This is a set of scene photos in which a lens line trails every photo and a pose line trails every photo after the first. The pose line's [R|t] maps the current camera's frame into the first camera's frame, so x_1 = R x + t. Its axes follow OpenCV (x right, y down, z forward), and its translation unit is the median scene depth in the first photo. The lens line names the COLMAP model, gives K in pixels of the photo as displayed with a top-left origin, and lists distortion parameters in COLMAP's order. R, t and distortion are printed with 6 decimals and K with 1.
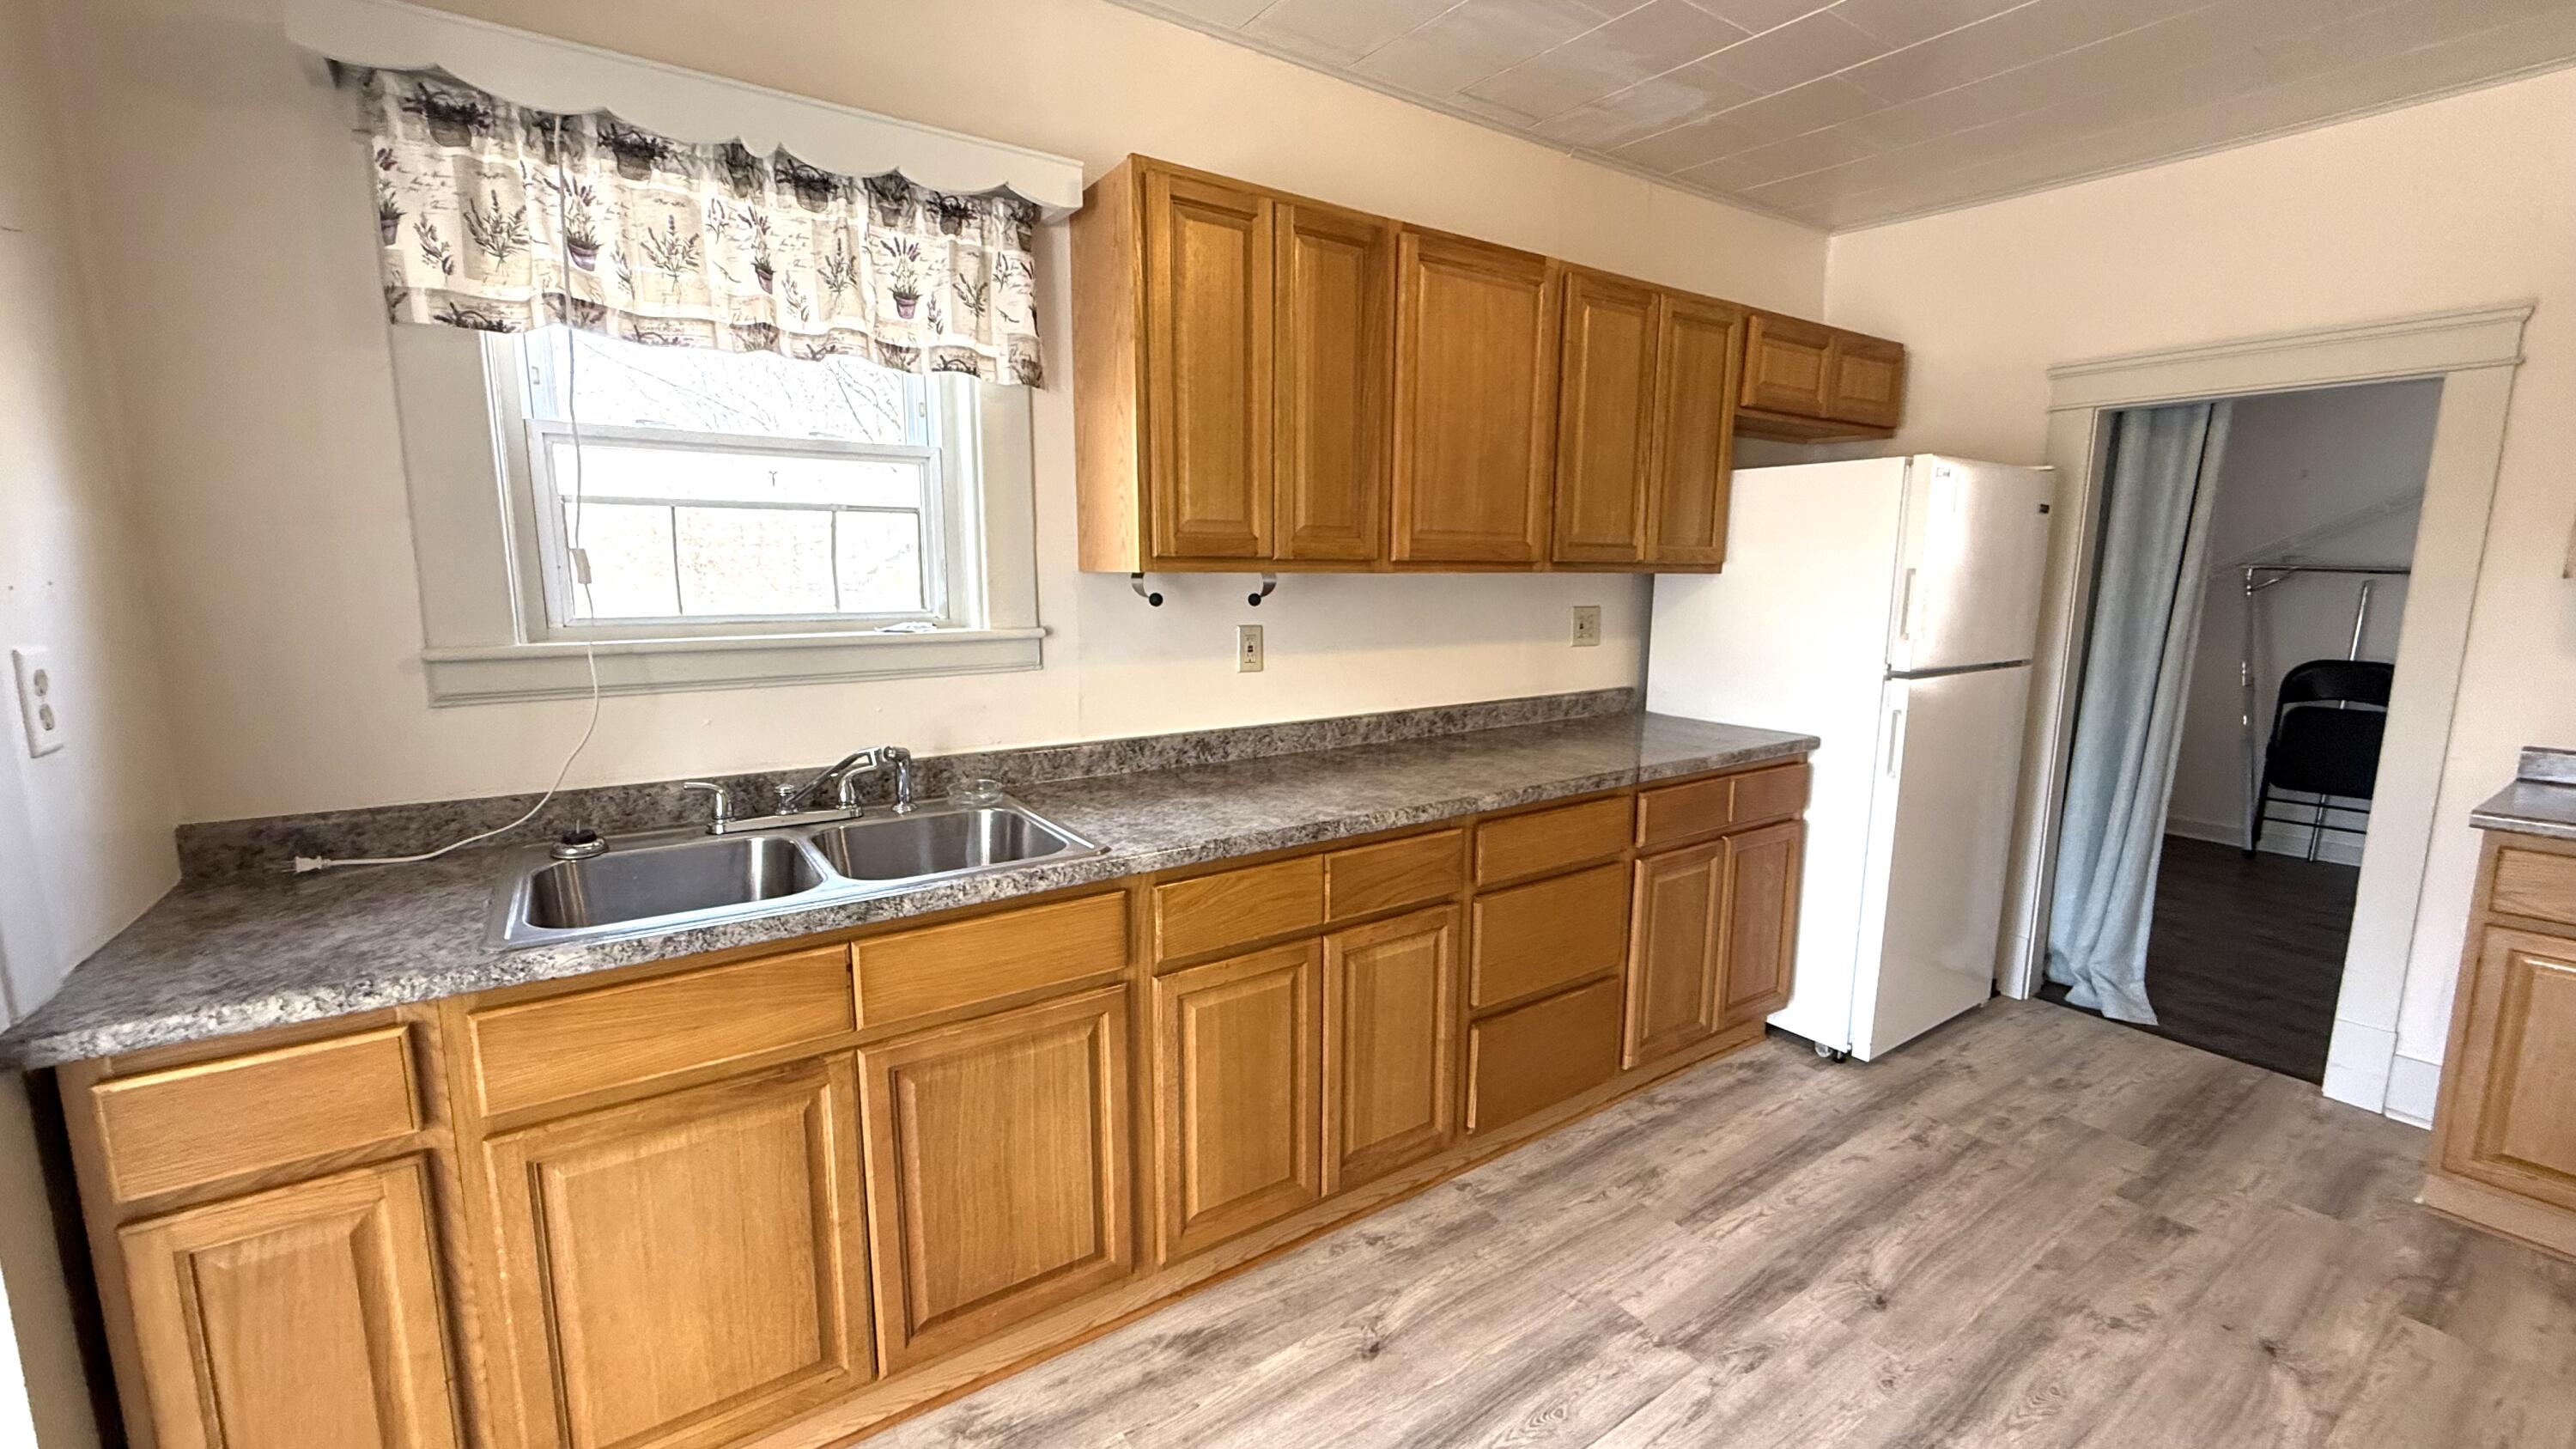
lens RADIAL K [[1024.8, 0, 1284.2], [0, 1024.8, 727.7], [0, 0, 1]] dist [0.000612, -0.000117]
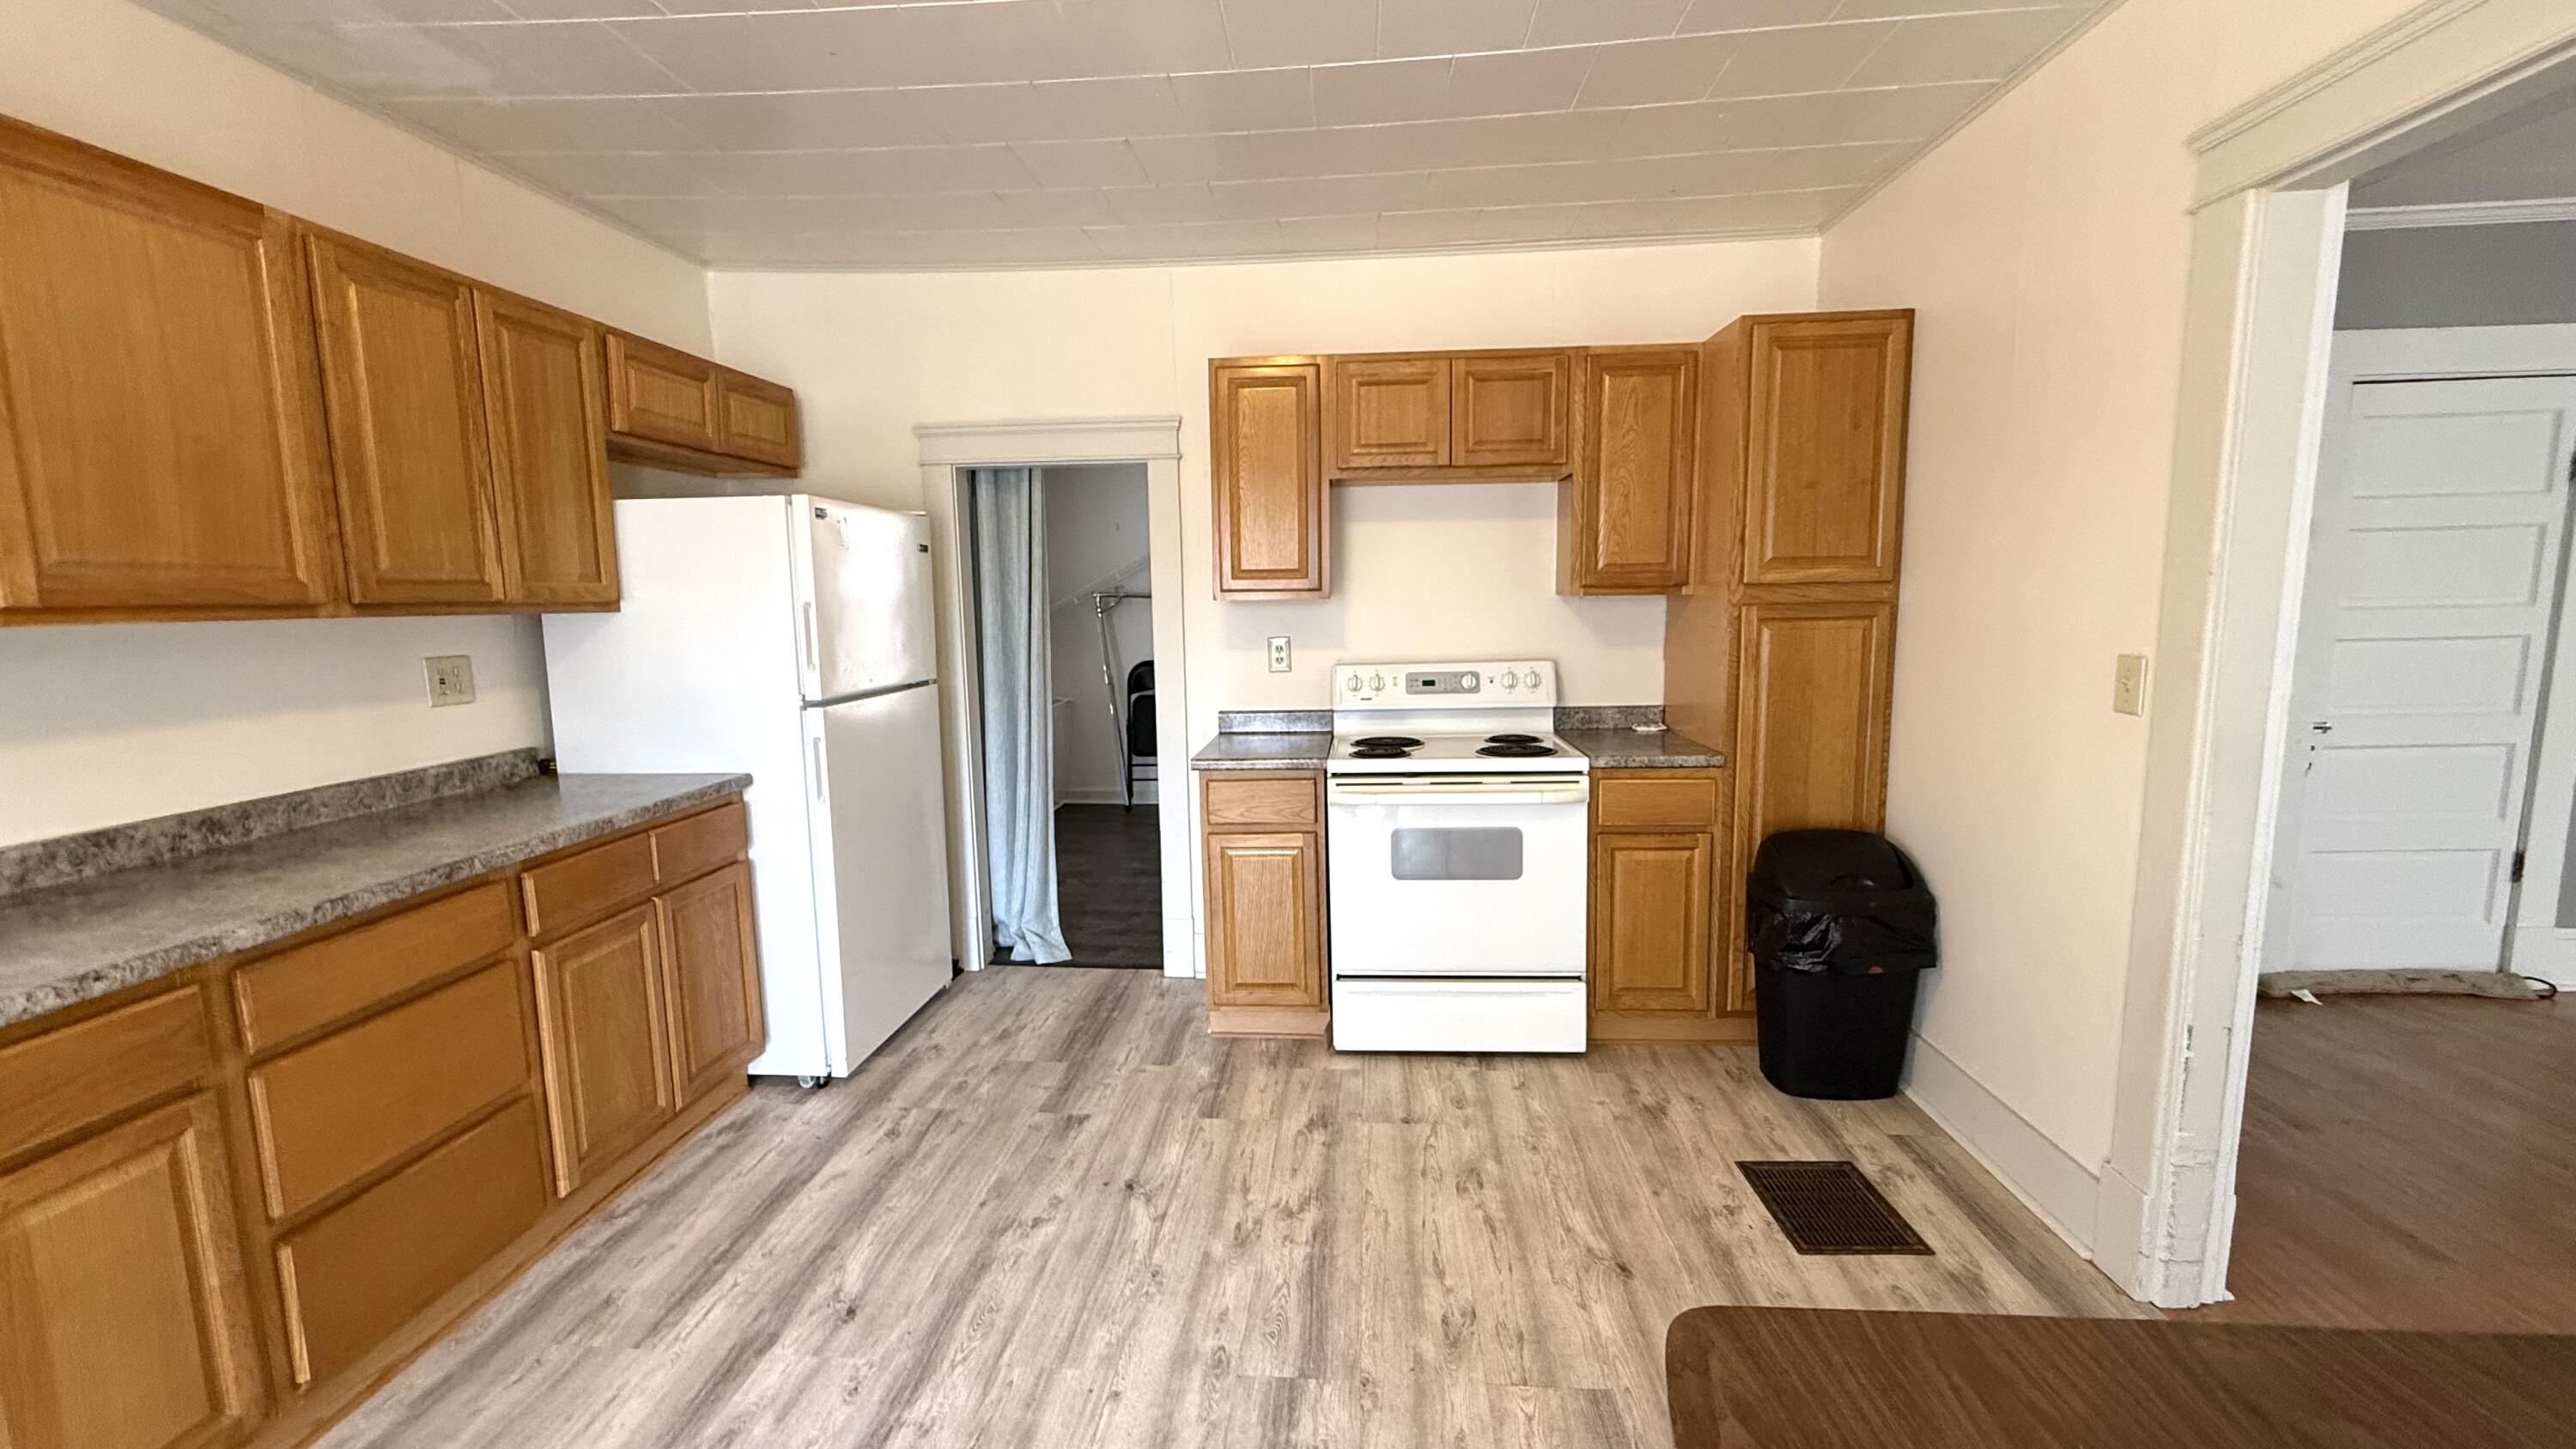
lens RADIAL K [[1024.8, 0, 1282.7], [0, 1024.8, 725.6], [0, 0, 1]] dist [0.000612, -0.000117]
pose [[0.627701, -0.113680, 0.770109, 0.115847], [0.139843, 0.989653, 0.032105, 0.004367], [-0.765791, 0.087542, 0.637104, -0.035151]]
